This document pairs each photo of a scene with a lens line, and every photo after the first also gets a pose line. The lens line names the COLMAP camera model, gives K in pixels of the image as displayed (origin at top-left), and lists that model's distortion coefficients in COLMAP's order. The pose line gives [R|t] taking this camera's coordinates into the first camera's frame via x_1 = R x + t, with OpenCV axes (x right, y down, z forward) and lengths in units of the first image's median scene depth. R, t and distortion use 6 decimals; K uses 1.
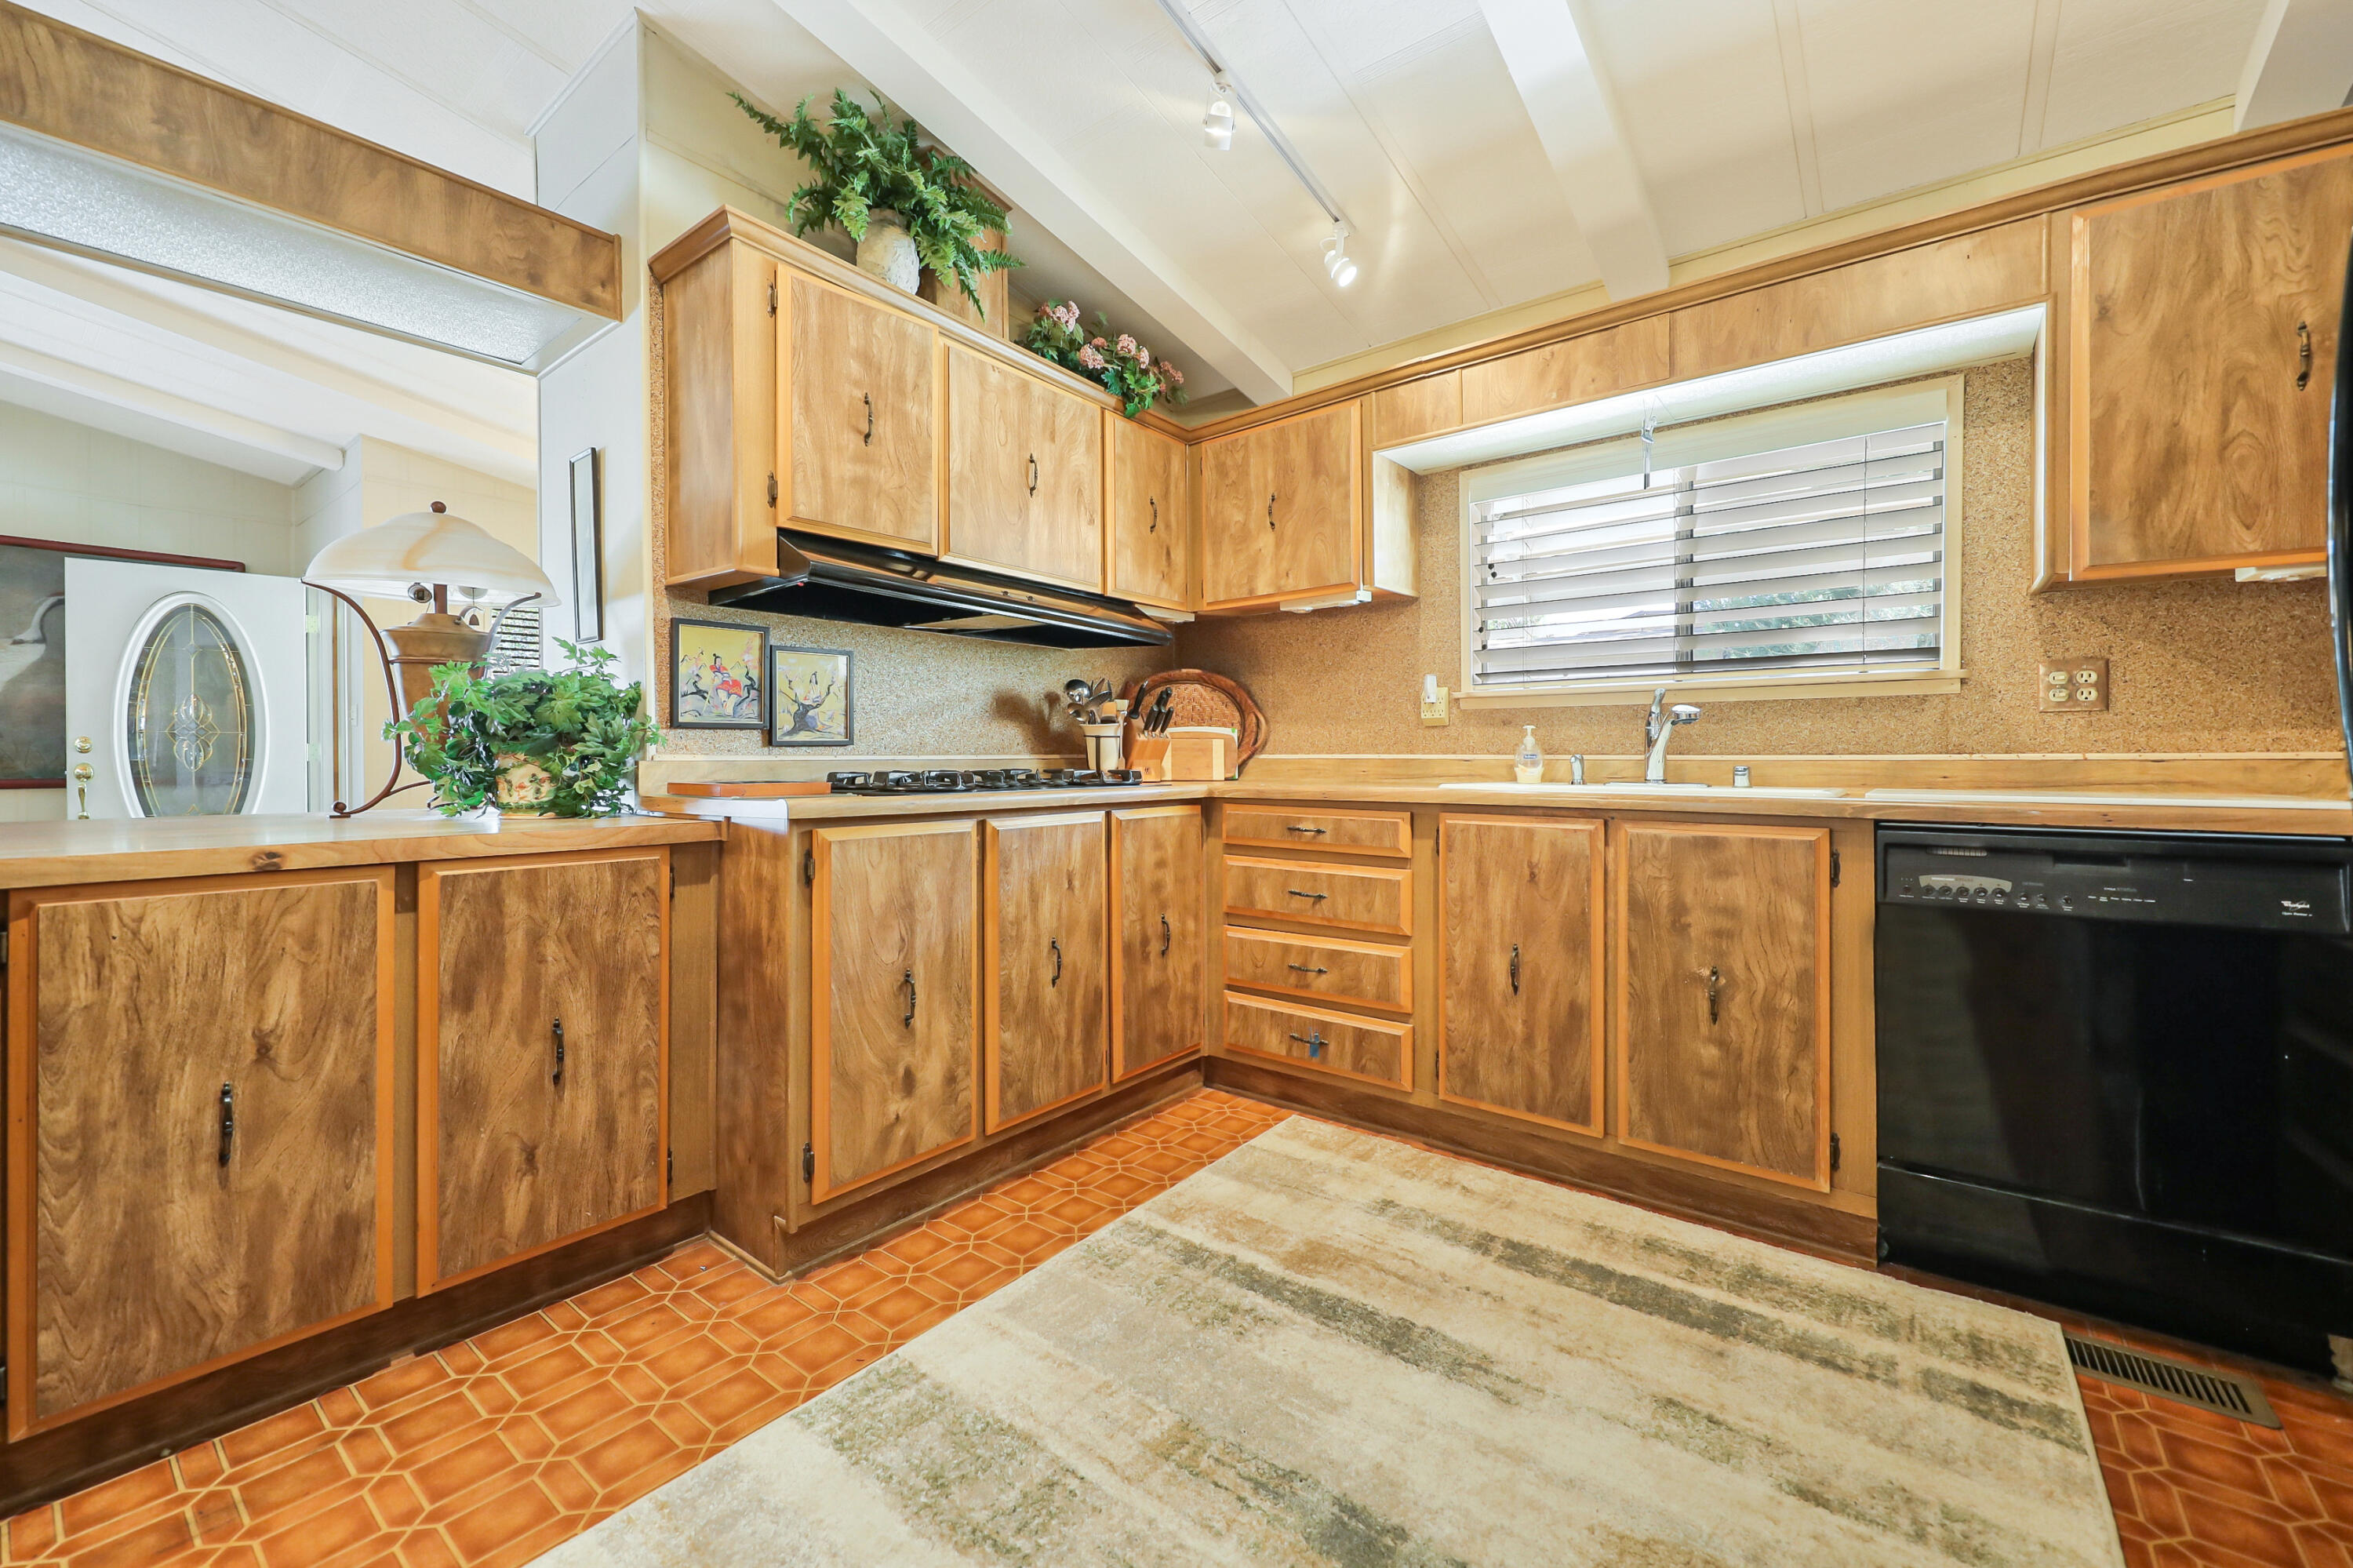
lens RADIAL K [[938.4, 0, 1195.7], [0, 938.4, 762.7], [0, 0, 1]] dist [-0.002409, -0.000700]
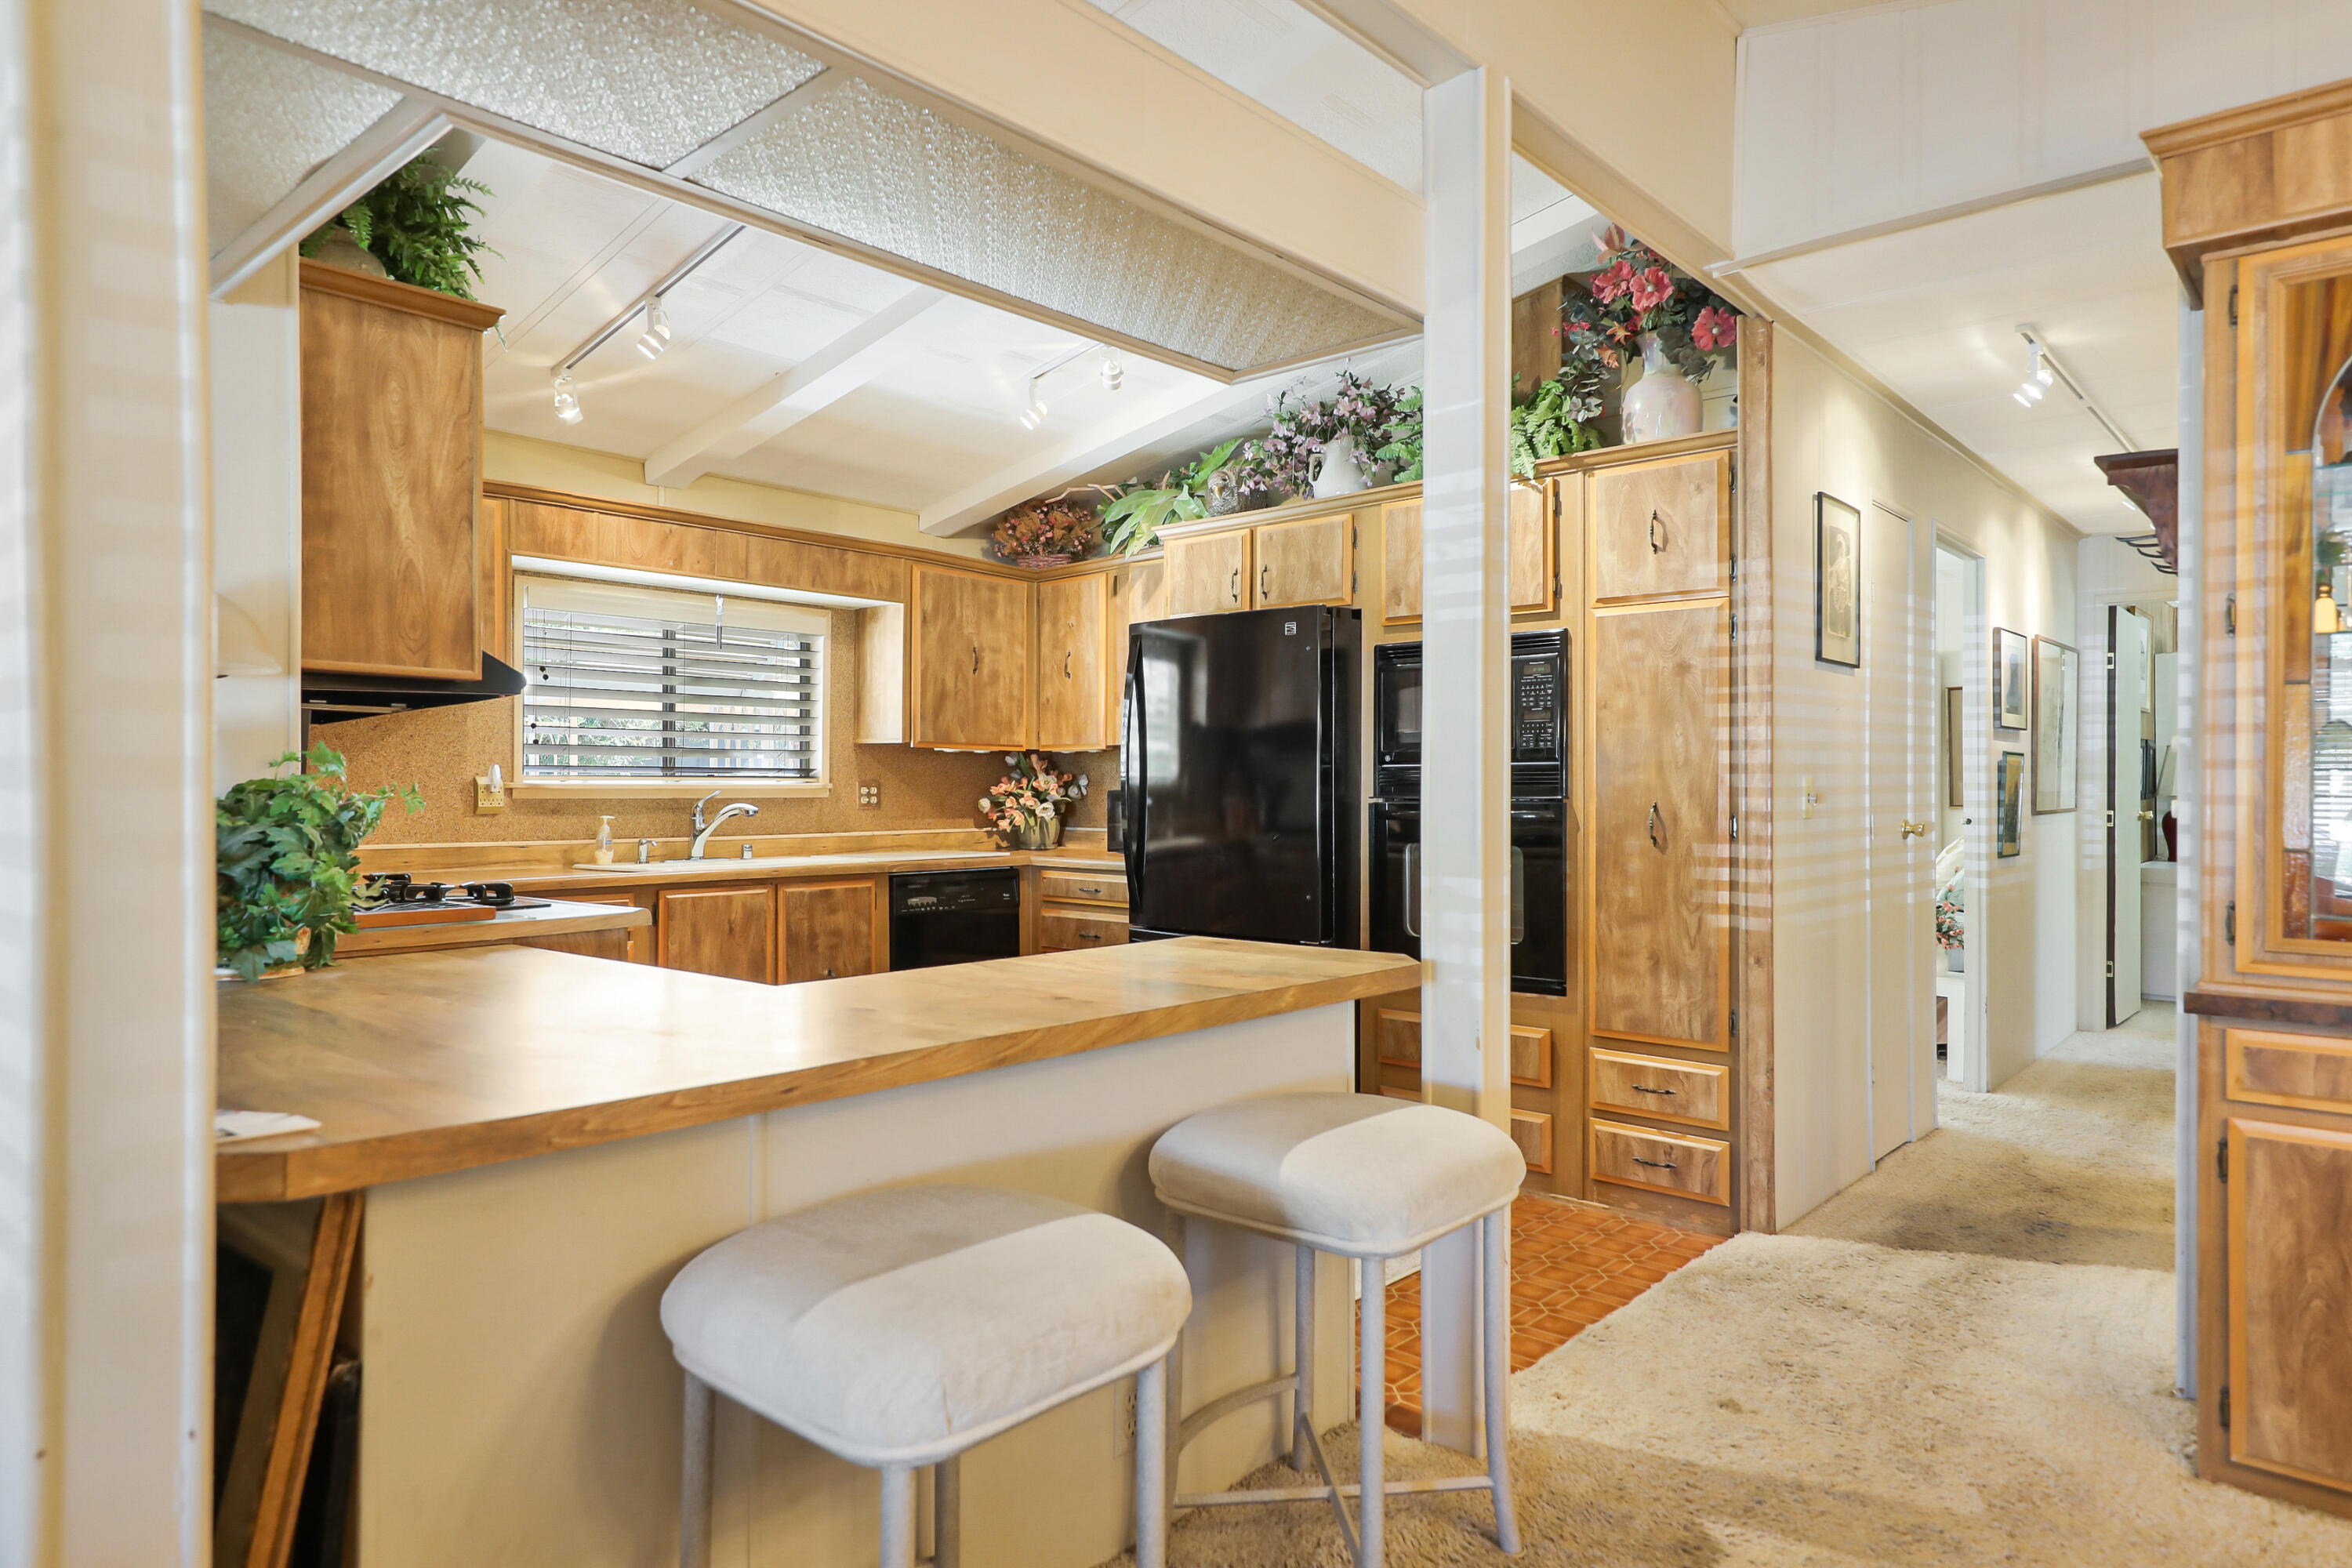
lens RADIAL K [[1420.1, 0, 1184.4], [0, 1420.1, 769.5], [0, 0, 1]] dist [-0.001898, 0.000406]
pose [[0.064193, 0.016242, 0.997805, -1.785239], [0.008629, 0.999821, -0.016830, -0.079279], [-0.997900, 0.009690, 0.064041, 0.199859]]
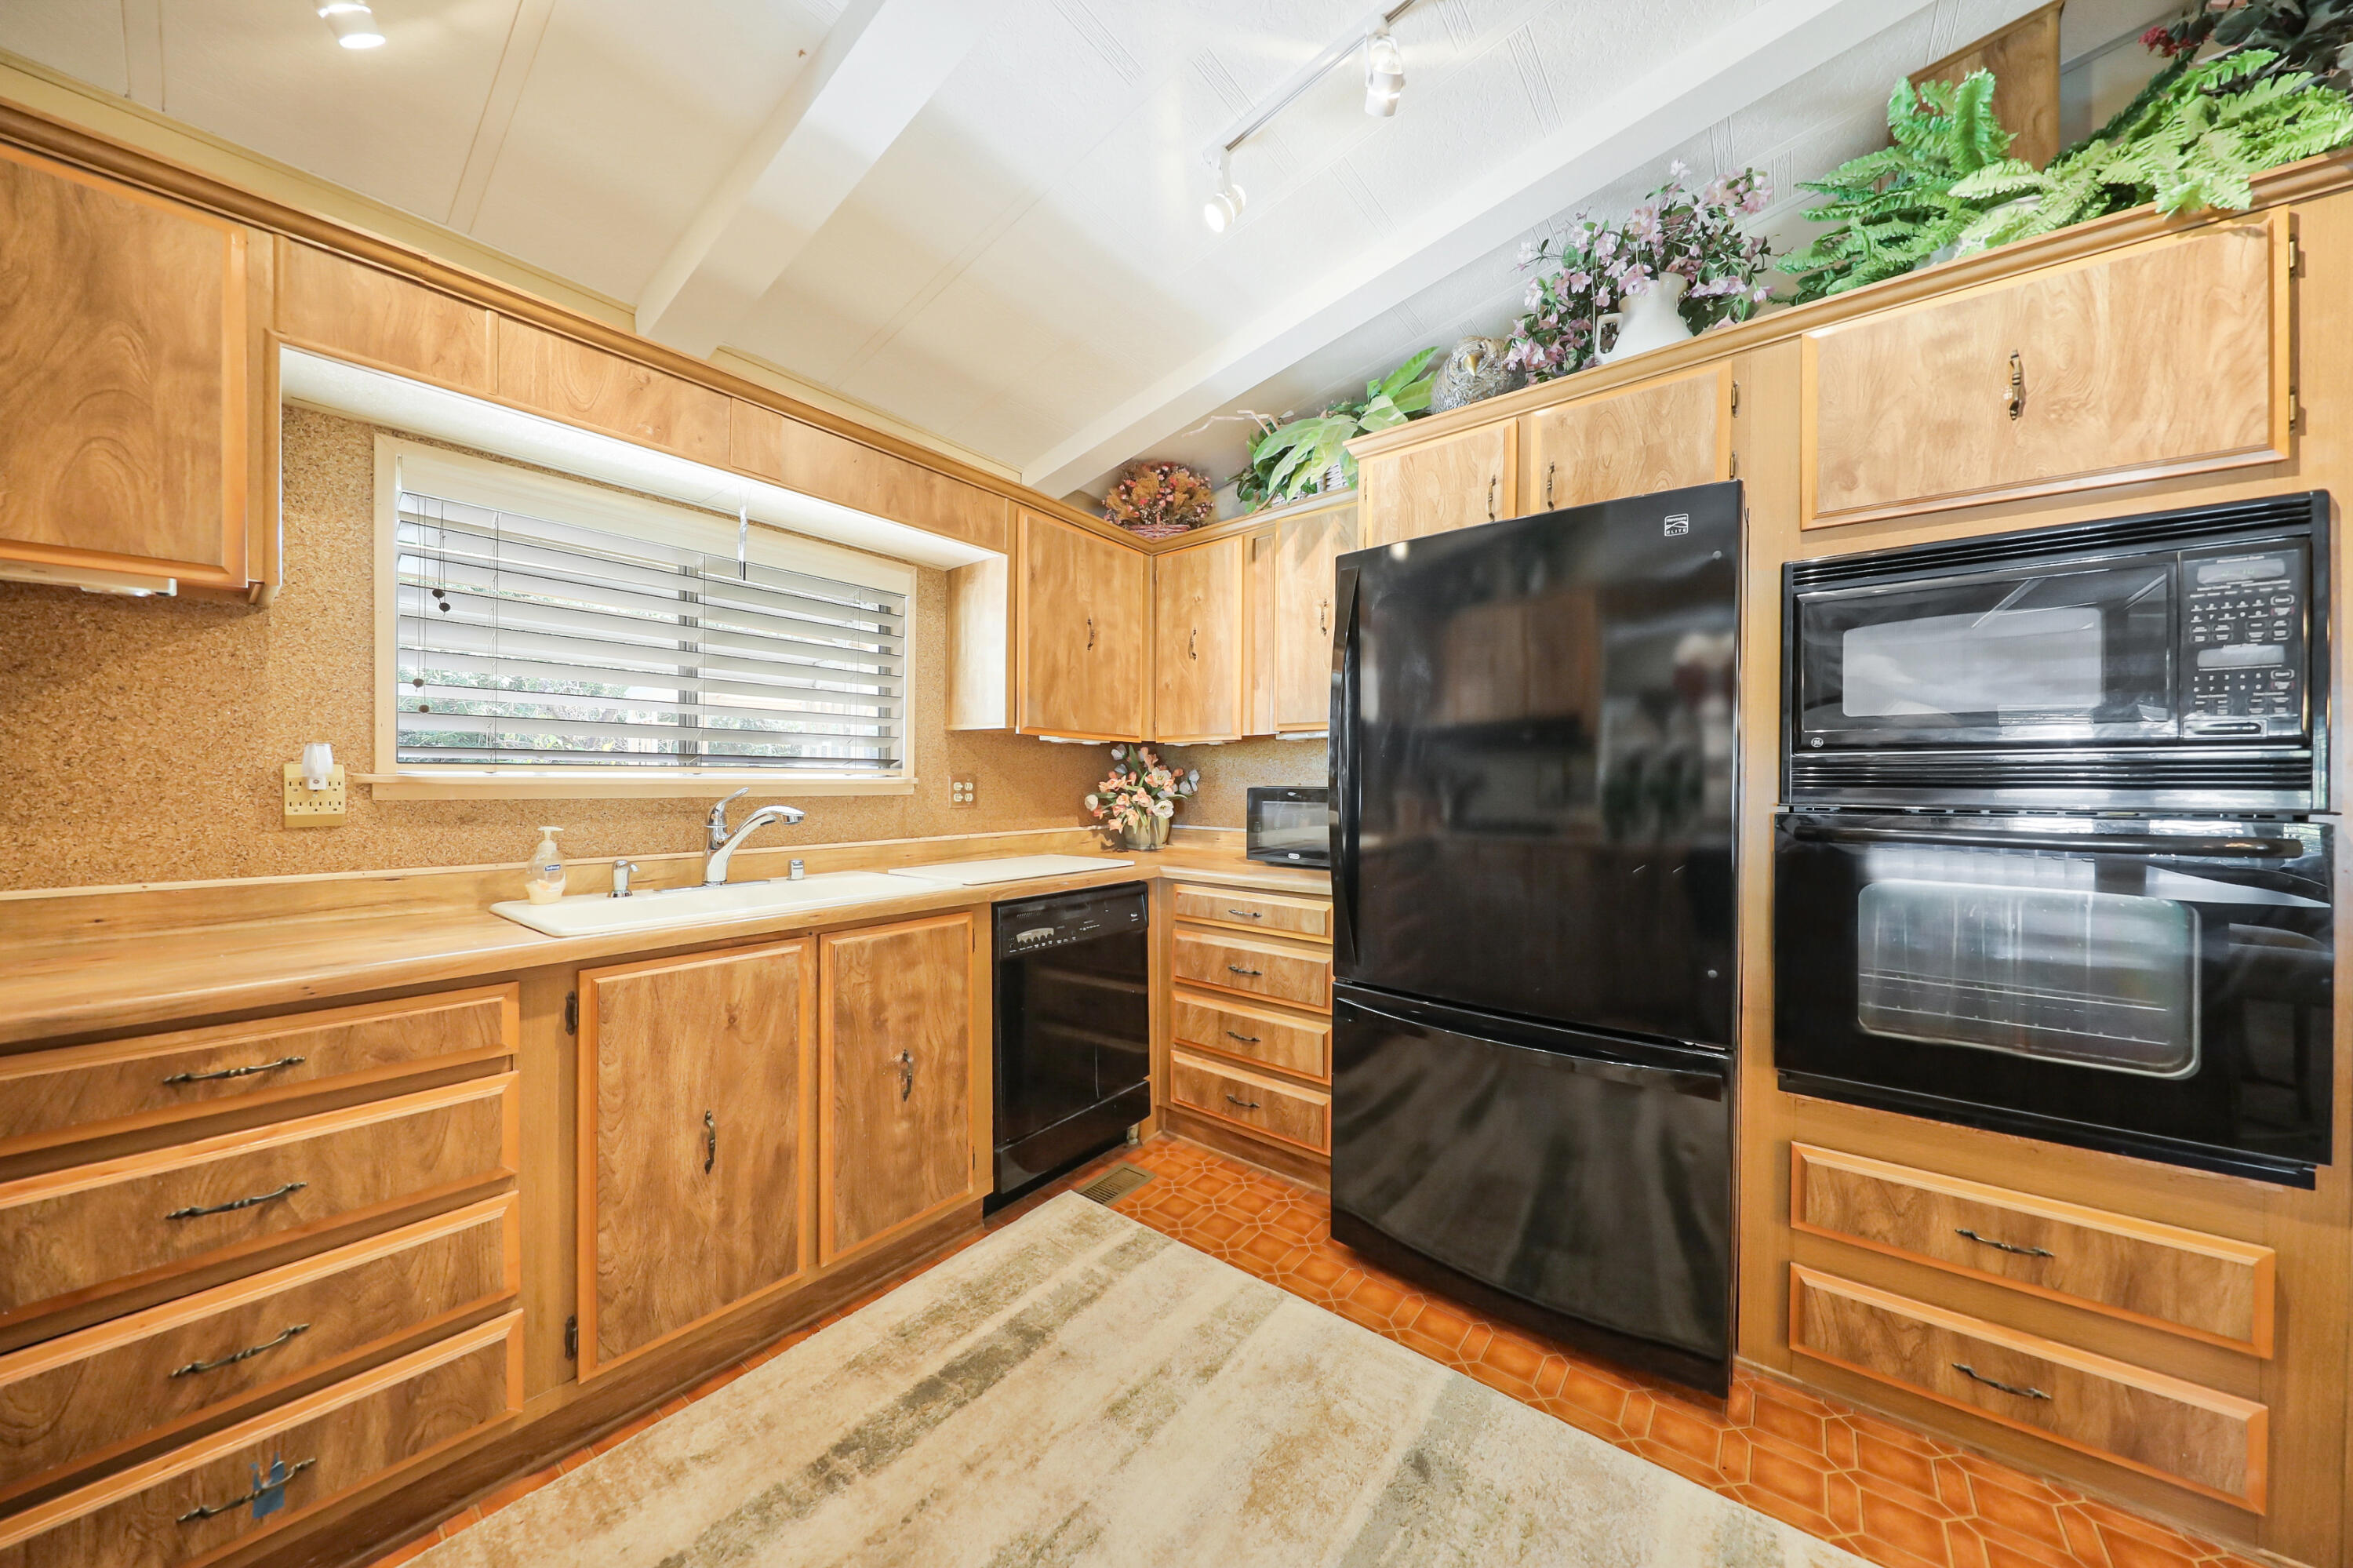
lens RADIAL K [[765.1, 0, 1181.8], [0, 765.1, 783.9], [0, 0, 1]] dist [-0.006091, -0.000414]
pose [[0.002324, -0.000338, 0.999997, -0.335798], [0.004077, 0.999992, 0.000329, -0.093013], [-0.999989, 0.004076, 0.002325, 0.623938]]
